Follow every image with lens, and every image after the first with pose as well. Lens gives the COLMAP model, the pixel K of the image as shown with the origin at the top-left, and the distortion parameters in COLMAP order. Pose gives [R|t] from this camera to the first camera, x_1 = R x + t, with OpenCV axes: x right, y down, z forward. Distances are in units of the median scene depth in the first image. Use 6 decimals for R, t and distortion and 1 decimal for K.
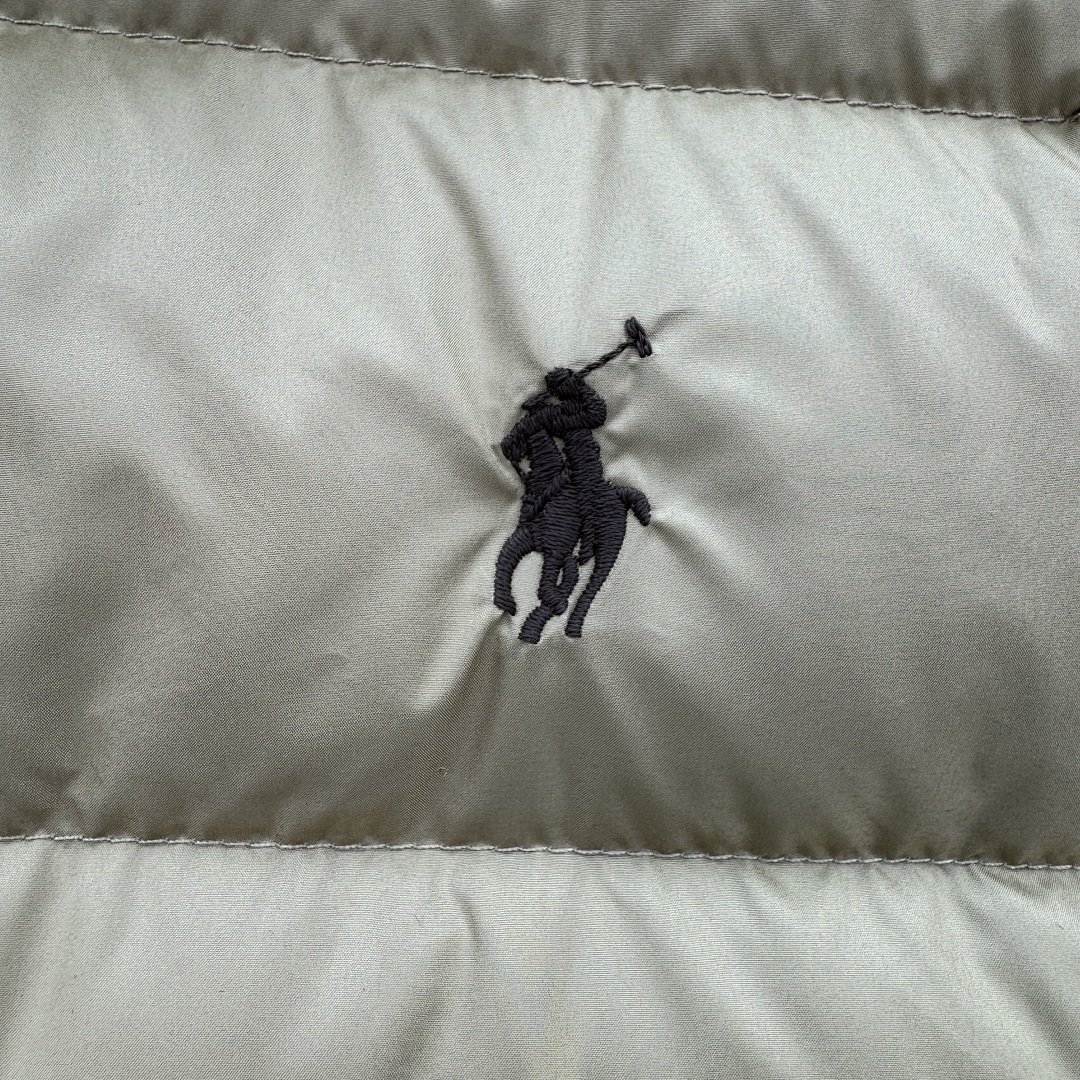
lens RADIAL K [[1076.8, 0, 535.5], [0, 1076.8, 532.3], [0, 0, 1]] dist [-0.034009, 0.000000]
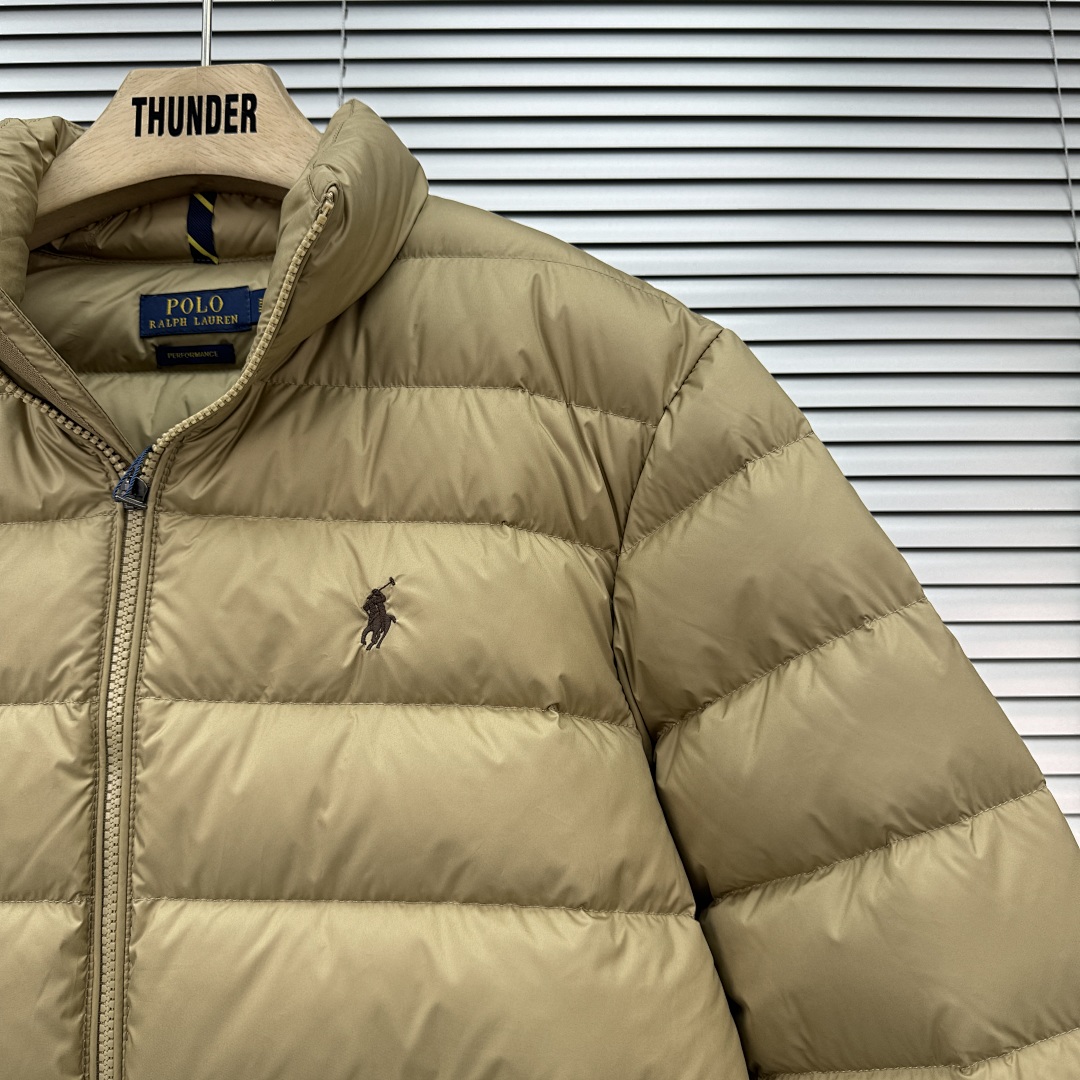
lens RADIAL K [[1076.8, 0, 504.3], [0, 1076.8, 537.8], [0, 0, 1]] dist [-0.034009, 0.000000]
pose [[0.995088, -0.058793, -0.079650, 0.906174], [0.037441, 0.968296, -0.246982, 0.748848], [0.091646, 0.242787, 0.965741, -3.245892]]
